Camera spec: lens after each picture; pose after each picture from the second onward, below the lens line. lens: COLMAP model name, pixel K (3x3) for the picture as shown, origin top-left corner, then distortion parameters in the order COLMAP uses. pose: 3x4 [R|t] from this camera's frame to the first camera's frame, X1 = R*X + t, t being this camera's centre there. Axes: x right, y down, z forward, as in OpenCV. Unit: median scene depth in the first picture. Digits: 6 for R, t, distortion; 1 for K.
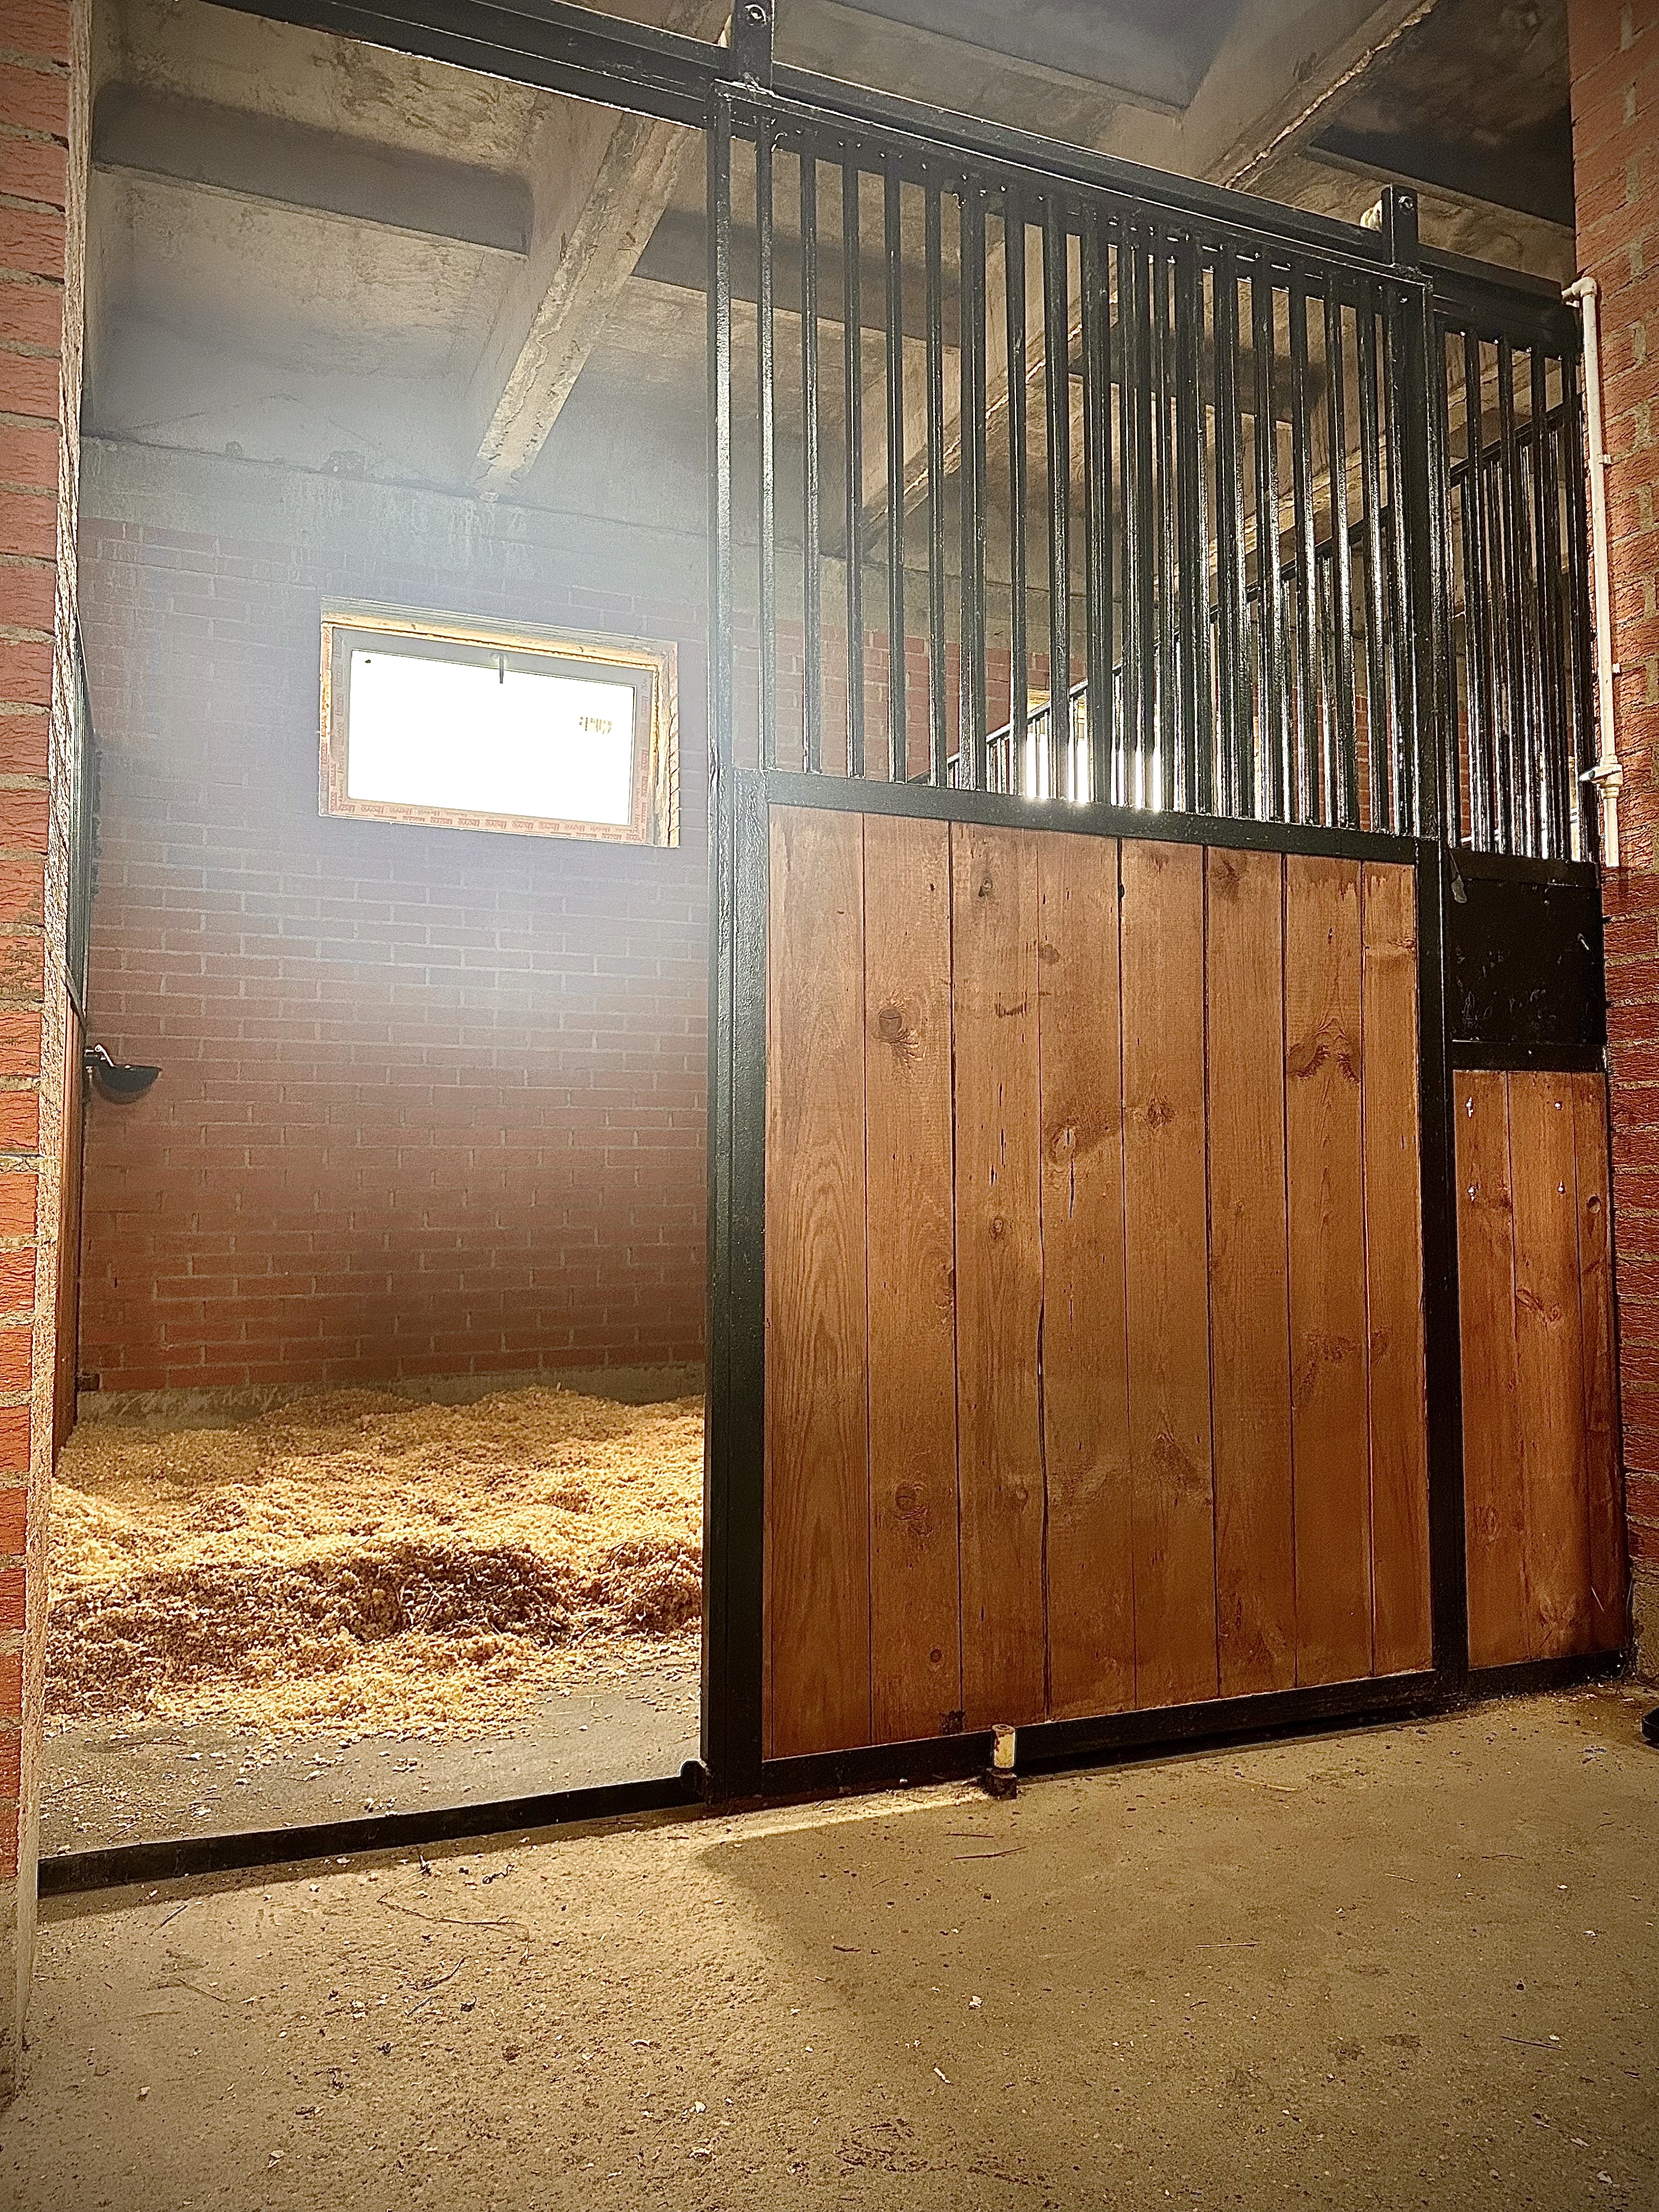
lens RADIAL K [[1614.6, 0, 841.6], [0, 1614.6, 1096.7], [0, 0, 1]] dist [0.039739, -0.041136]
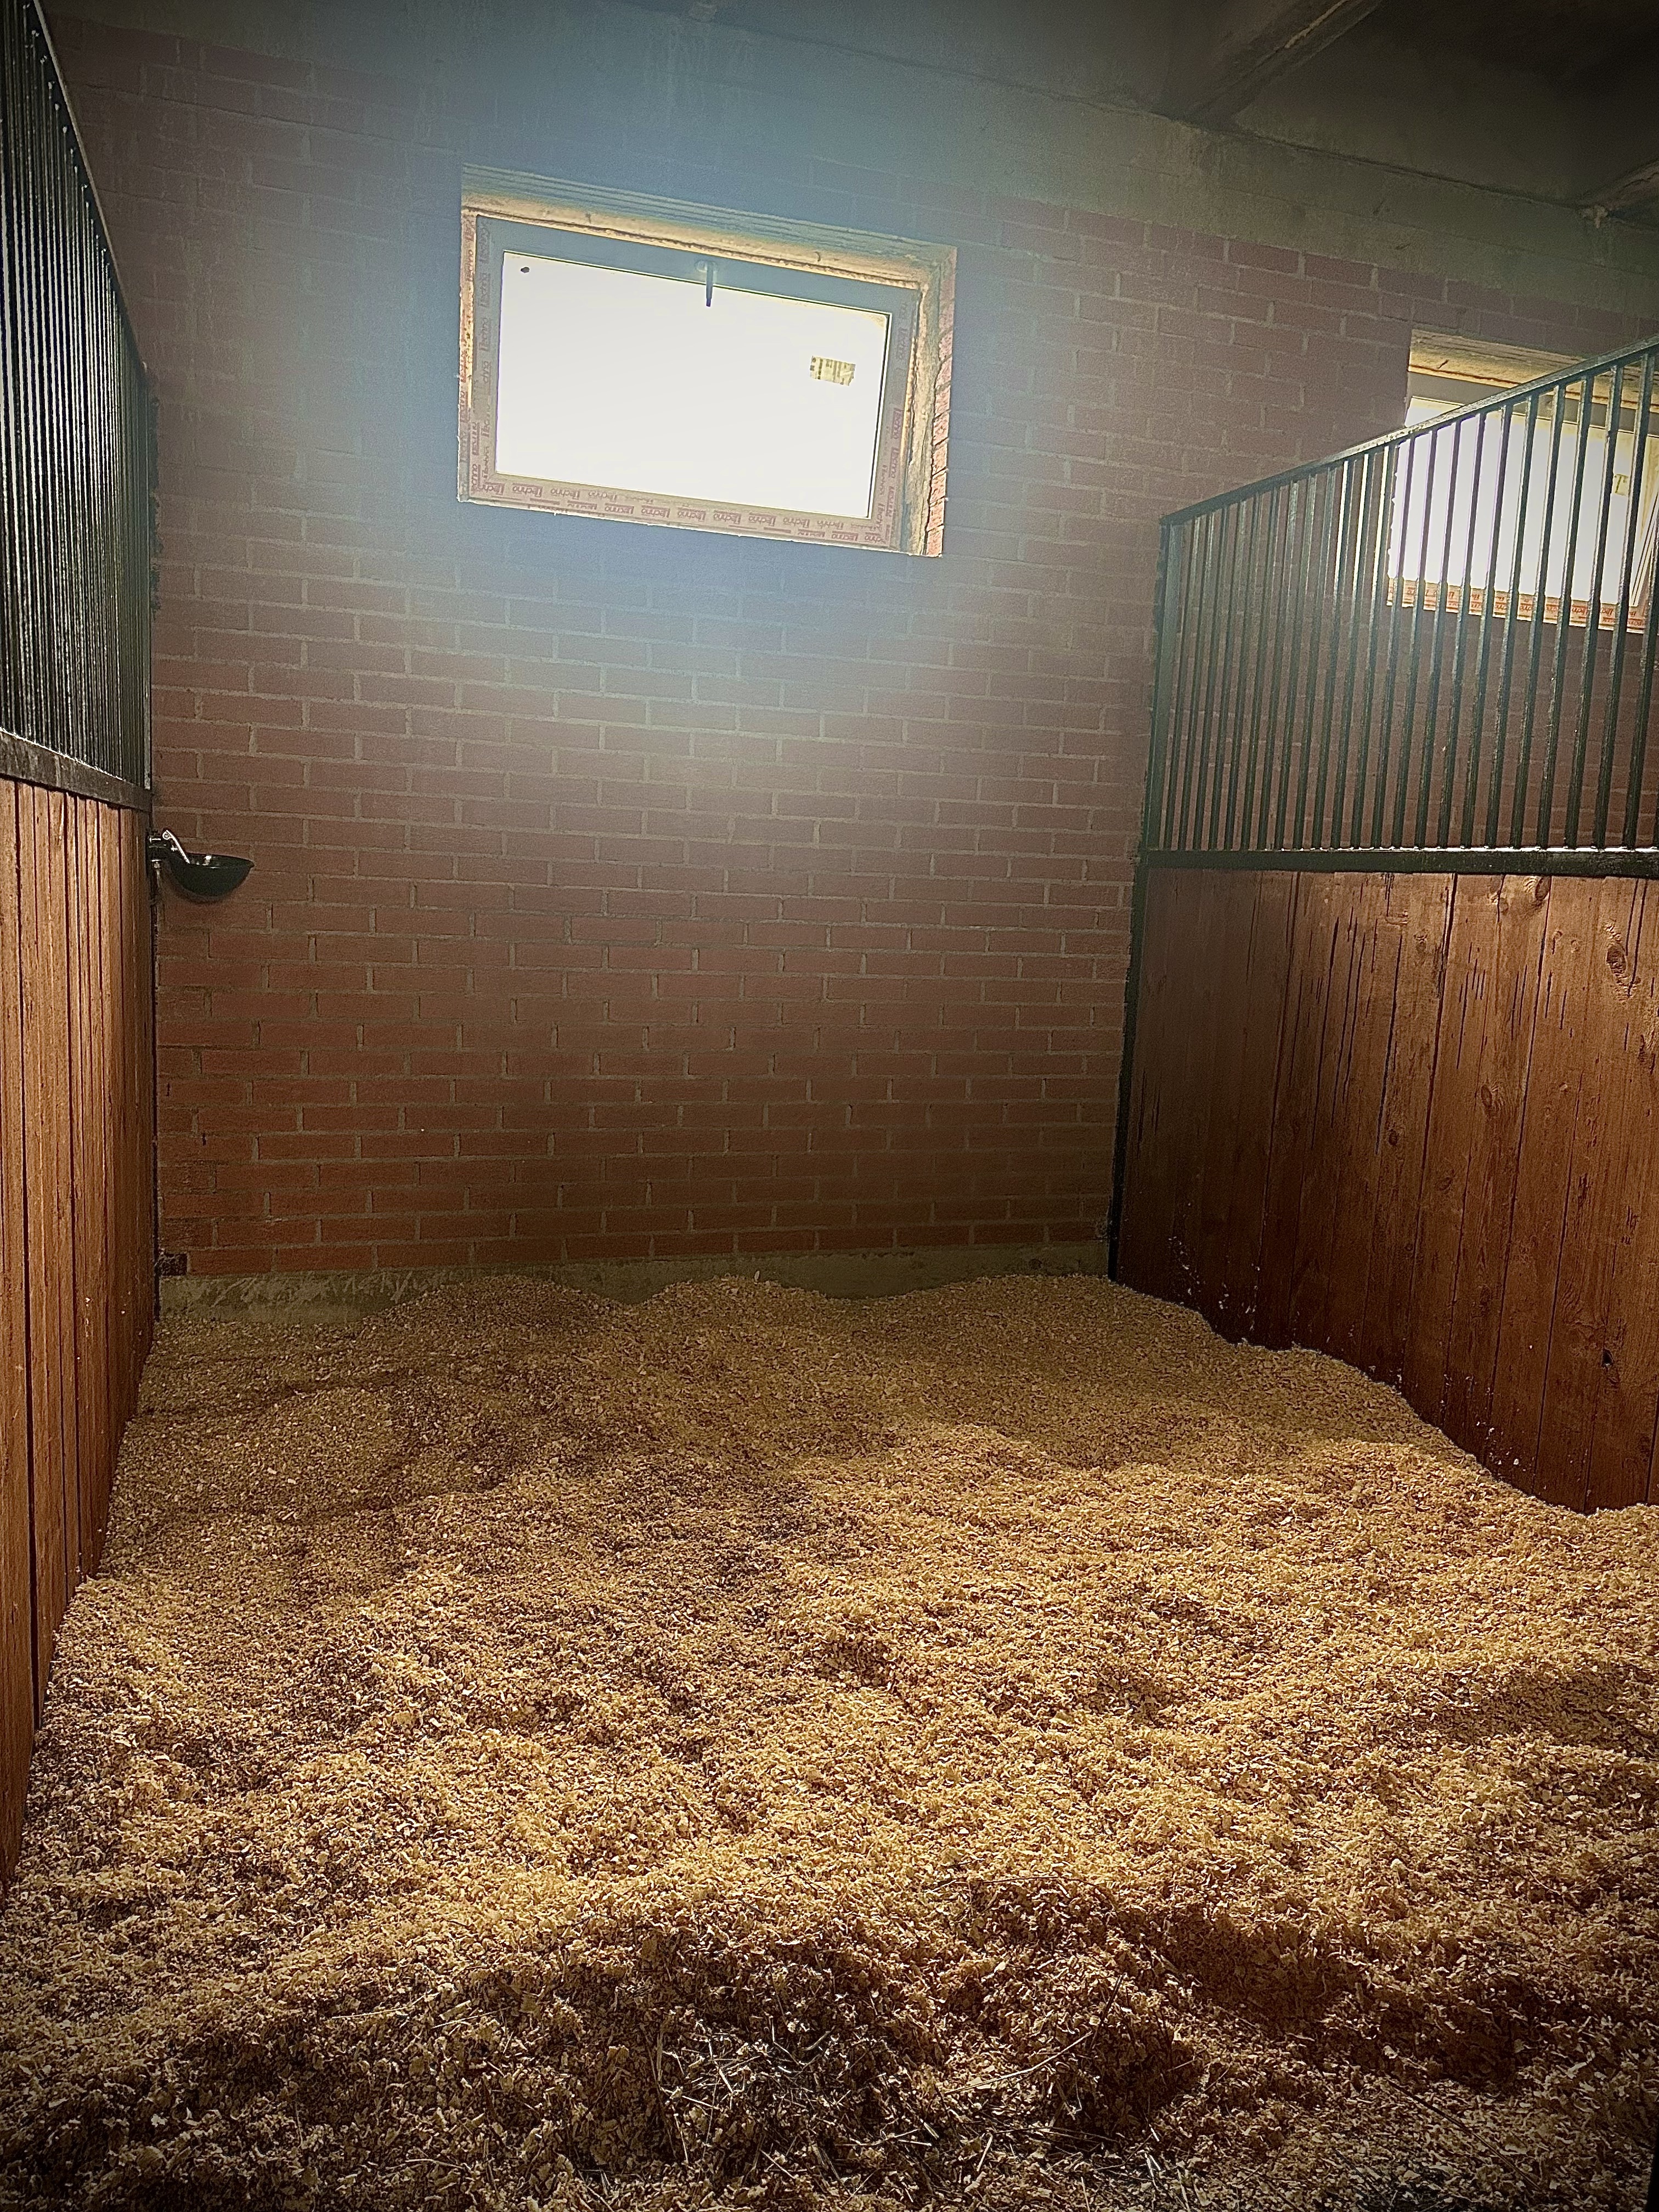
lens RADIAL K [[1614.6, 0, 820.5], [0, 1614.6, 1115.6], [0, 0, 1]] dist [0.039739, -0.041136]
pose [[0.995770, 0.057695, -0.071506, -0.098785], [-0.041570, 0.976955, 0.209358, -0.067159], [0.081937, -0.205500, 0.975221, 0.266887]]
